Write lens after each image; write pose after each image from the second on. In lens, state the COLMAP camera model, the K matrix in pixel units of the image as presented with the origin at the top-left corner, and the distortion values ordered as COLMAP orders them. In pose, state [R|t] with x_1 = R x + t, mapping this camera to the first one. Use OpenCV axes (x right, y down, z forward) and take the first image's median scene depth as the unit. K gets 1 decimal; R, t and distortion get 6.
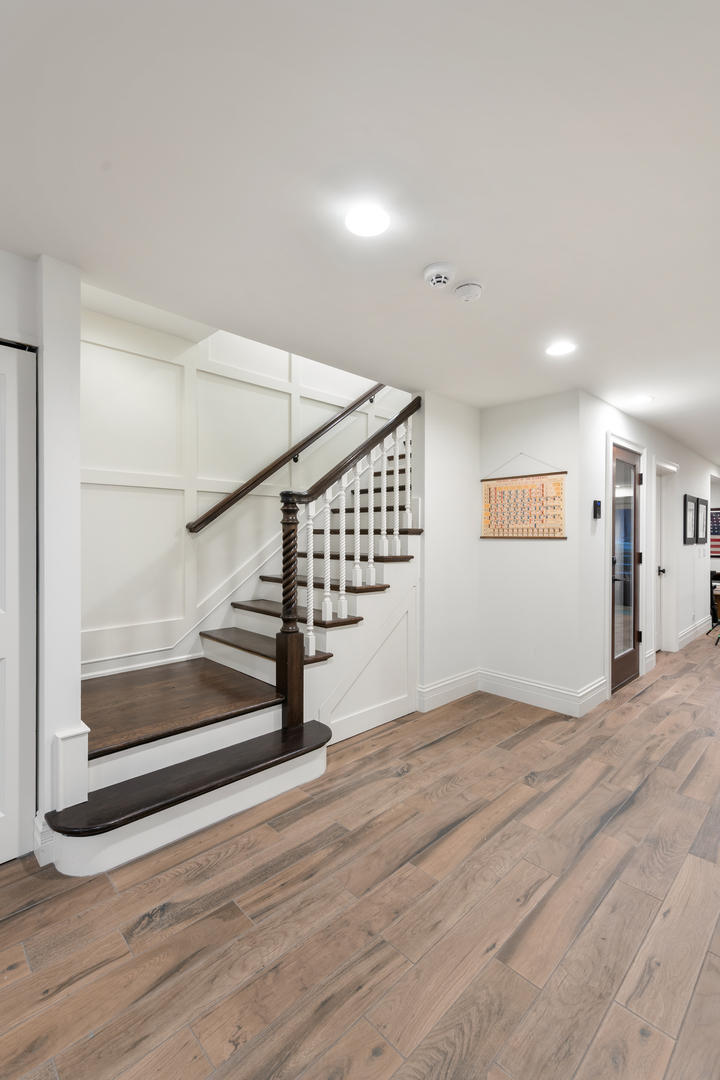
lens RADIAL K [[467.2, 0, 360.0], [0, 467.2, 540.0], [0, 0, 1]] dist [0.000176, 0.000007]
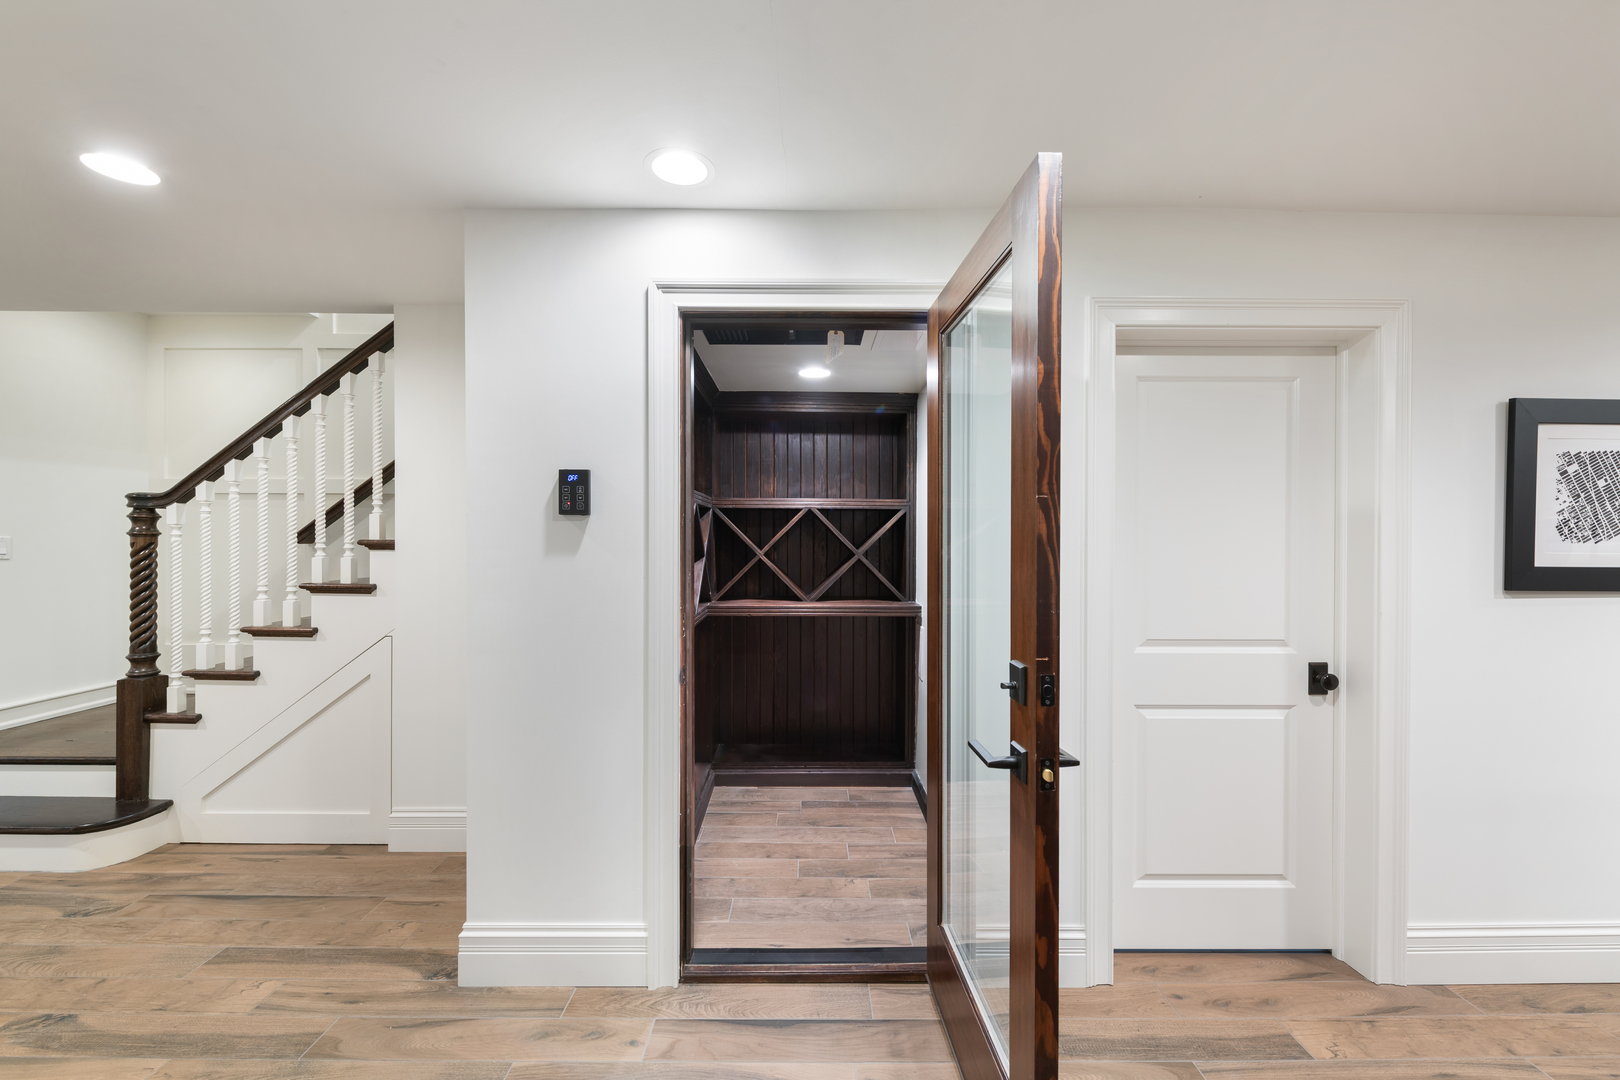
lens RADIAL K [[629.9, 0, 810.0], [0, 629.9, 540.0], [0, 0, 1]] dist [-0.011116, 0.000321]
pose [[0.735115, 0.004576, -0.677927, 1.331688], [-0.007779, 0.999968, -0.001686, -0.033278], [0.677898, 0.006513, 0.735127, 0.975400]]
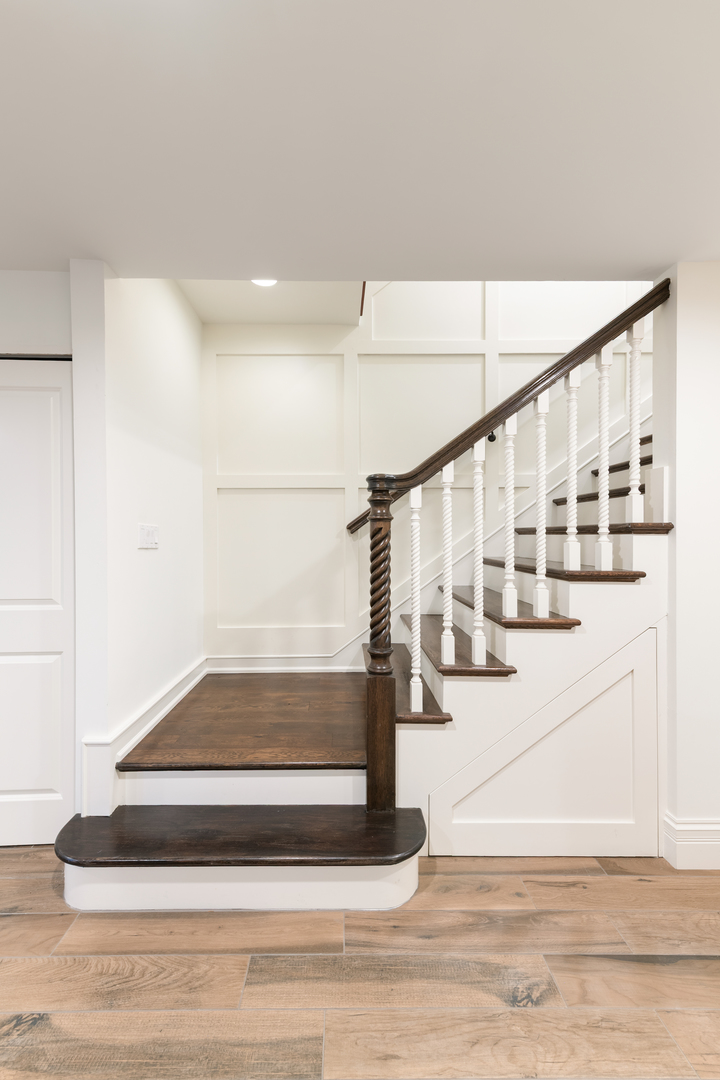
lens RADIAL K [[424.0, 0, 343.9], [0, 424.0, 539.8], [0, 0, 1]] dist [0.019090, -0.004374]
pose [[0.721706, 0.000171, -0.692199, 0.255777], [-0.000983, 0.999999, -0.000778, -0.004366], [0.692199, 0.001242, 0.721706, 0.483253]]
